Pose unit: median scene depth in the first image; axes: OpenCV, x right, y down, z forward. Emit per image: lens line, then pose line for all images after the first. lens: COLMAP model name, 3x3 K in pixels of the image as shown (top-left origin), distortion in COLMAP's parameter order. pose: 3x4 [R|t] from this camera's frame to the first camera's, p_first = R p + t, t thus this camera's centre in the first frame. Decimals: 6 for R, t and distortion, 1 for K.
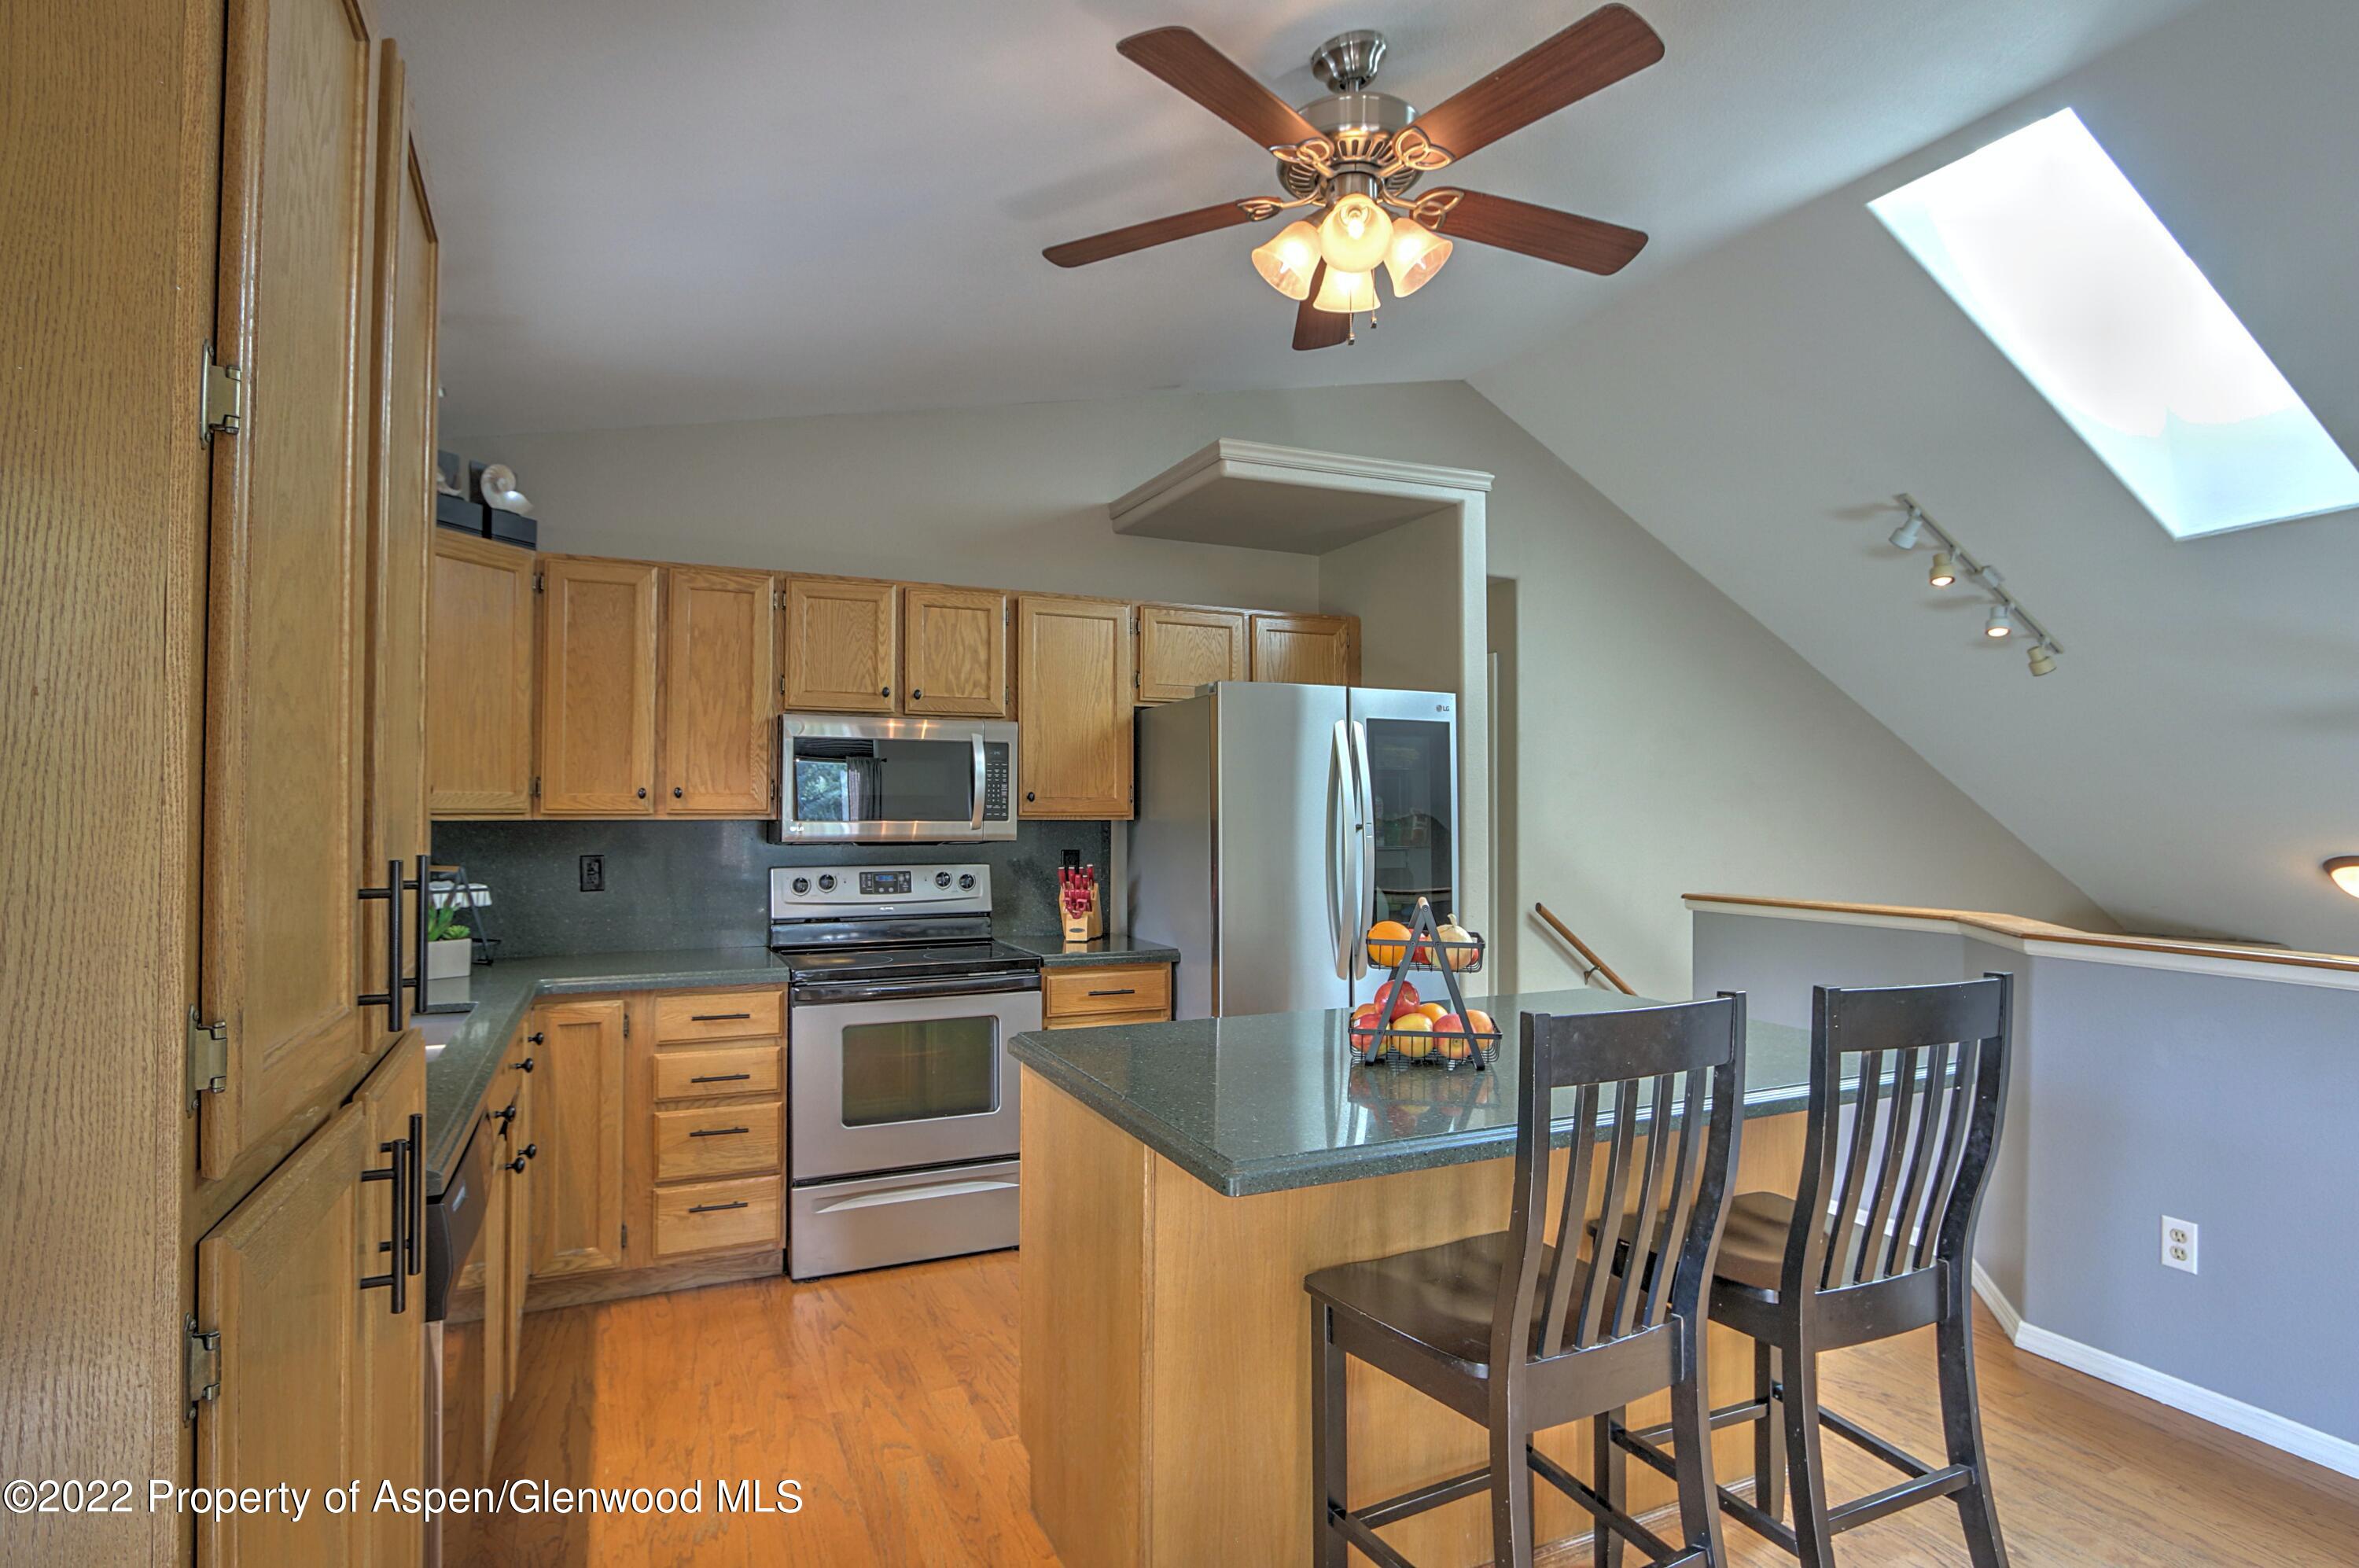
lens RADIAL K [[1179.5, 0, 1174.2], [0, 1179.5, 782.4], [0, 0, 1]] dist [-0.000213, -0.000021]
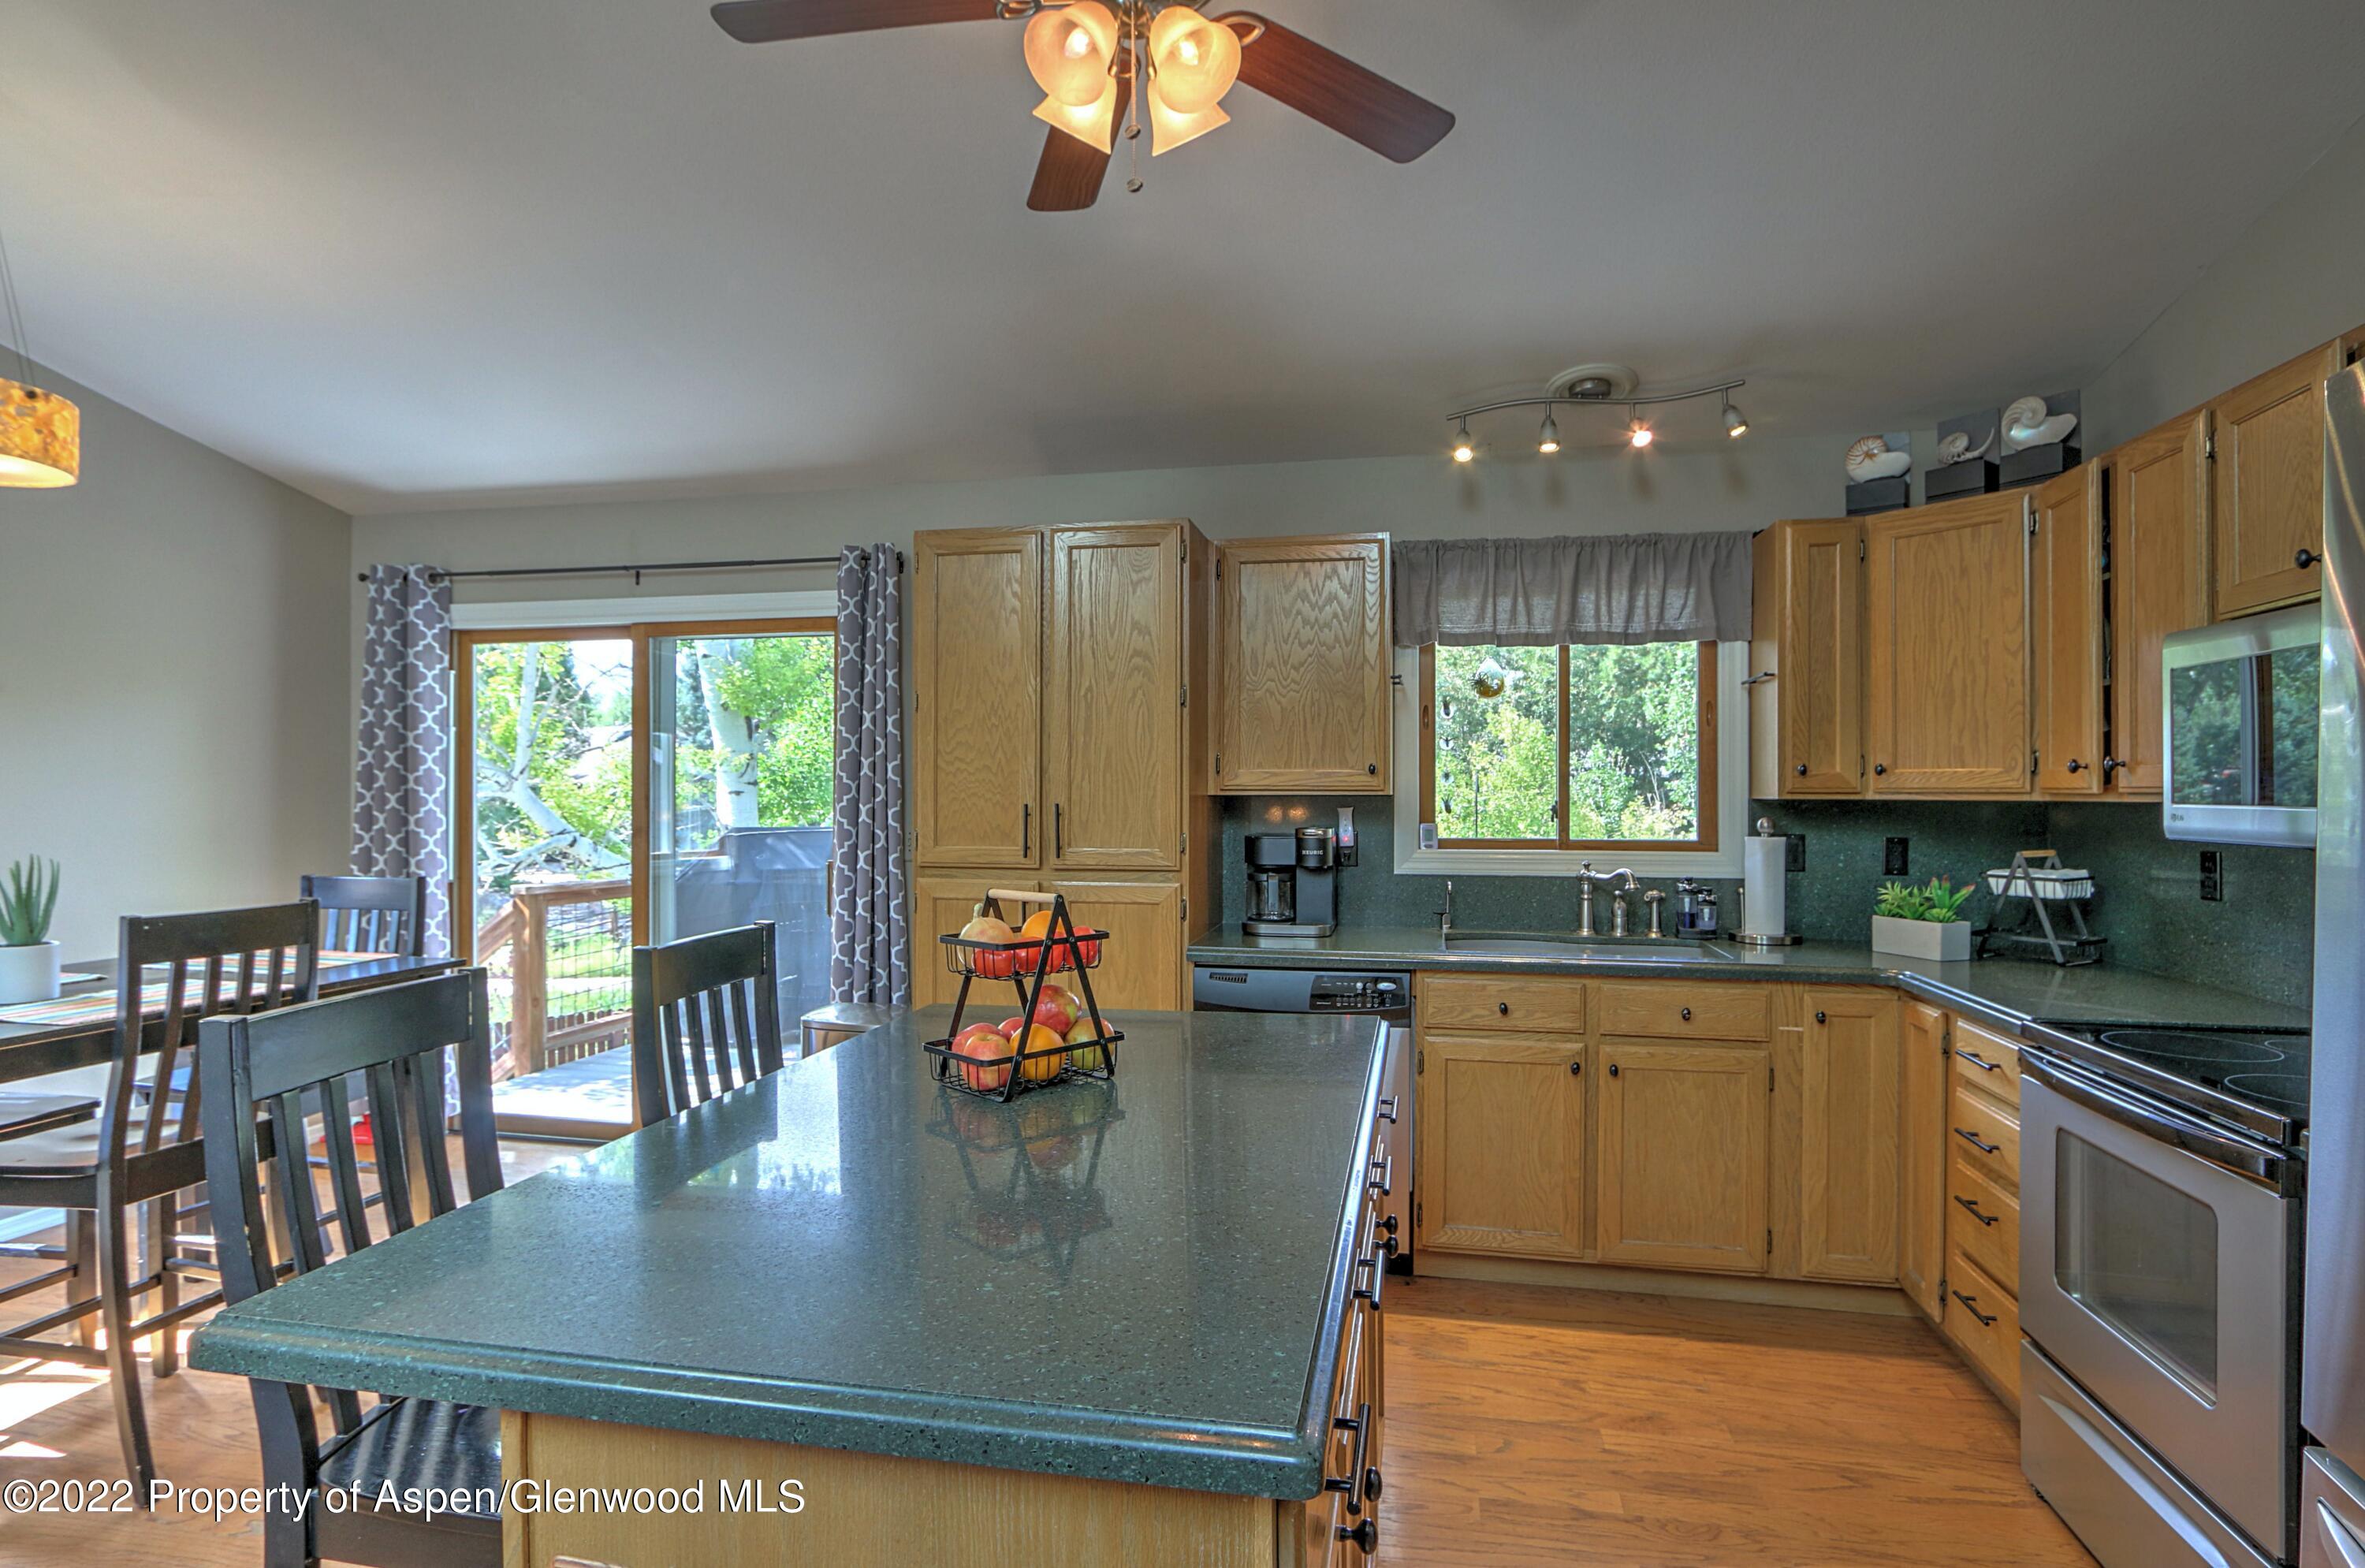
lens RADIAL K [[1200.3, 0, 1182.9], [0, 1200.3, 792.2], [0, 0, 1]] dist [-0.002462, -0.000132]
pose [[-0.589813, -0.003028, -0.807534, 0.564936], [0.019182, 0.999658, -0.017759, 0.031514], [0.807312, -0.025965, -0.589554, 1.092483]]
